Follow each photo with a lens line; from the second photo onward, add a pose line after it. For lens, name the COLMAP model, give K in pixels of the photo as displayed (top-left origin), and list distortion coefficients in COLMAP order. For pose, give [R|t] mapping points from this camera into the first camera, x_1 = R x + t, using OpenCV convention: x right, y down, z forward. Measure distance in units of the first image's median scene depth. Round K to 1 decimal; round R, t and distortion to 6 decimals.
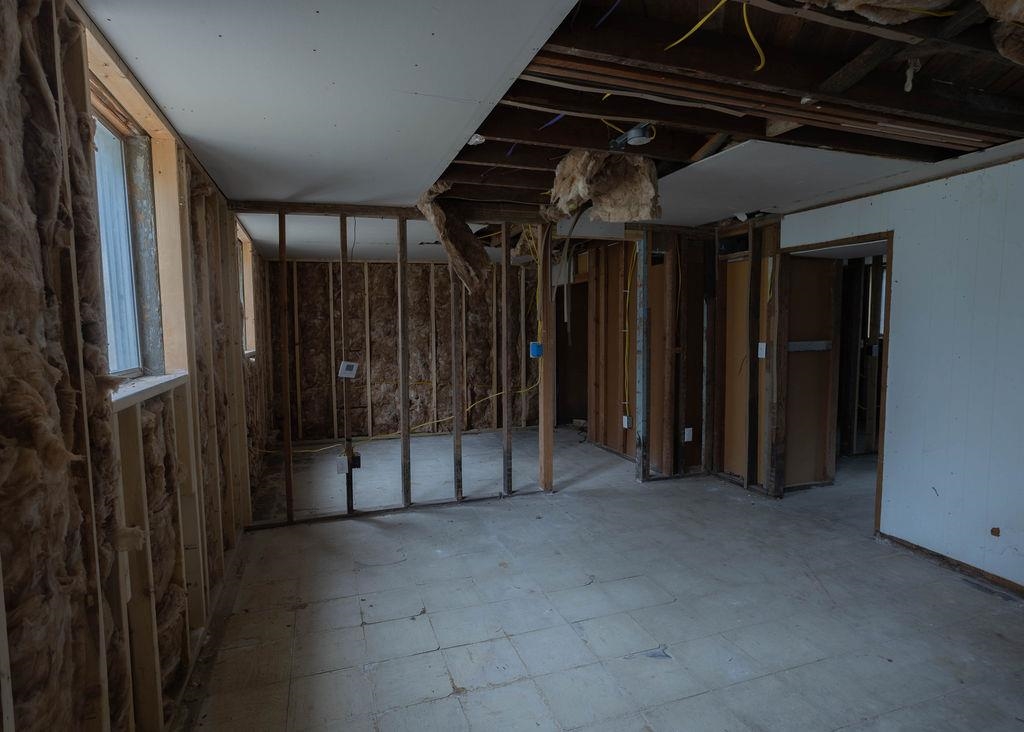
lens RADIAL K [[537.0, 0, 497.6], [0, 537.0, 368.1], [0, 0, 1]] dist [-0.060208, 0.043862]
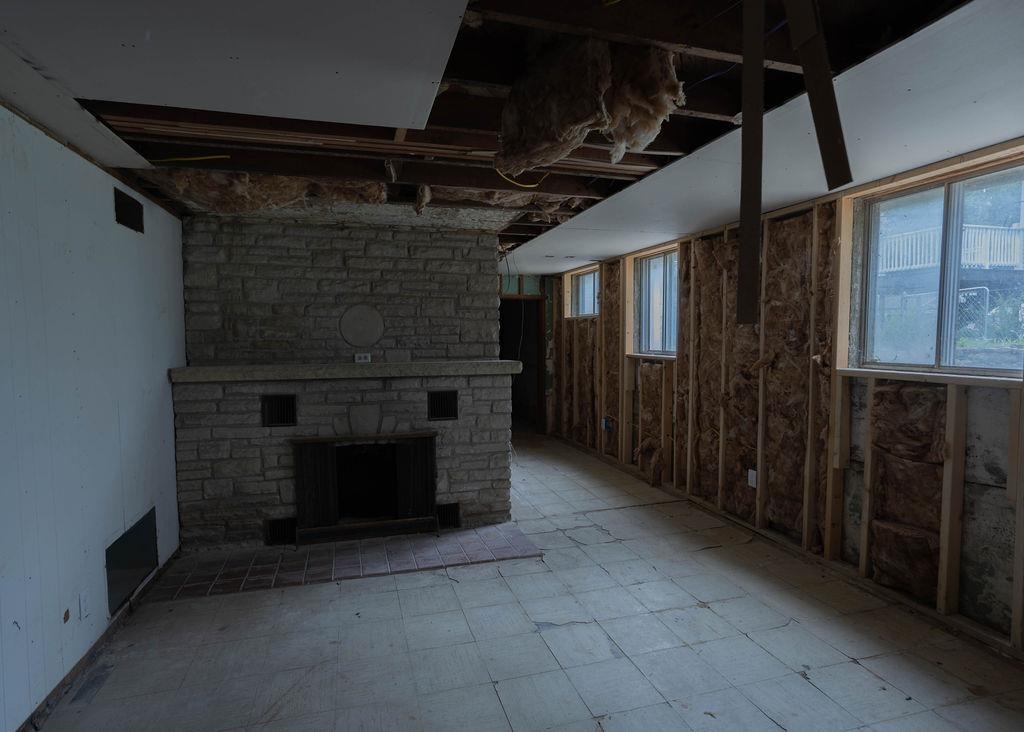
lens RADIAL K [[537.0, 0, 497.6], [0, 537.0, 368.1], [0, 0, 1]] dist [-0.060208, 0.043862]
pose [[-0.998856, 0.012305, 0.046214, 0.346452], [0.018800, 0.989564, 0.142861, -0.173519], [-0.043974, 0.143567, -0.988663, 2.057670]]
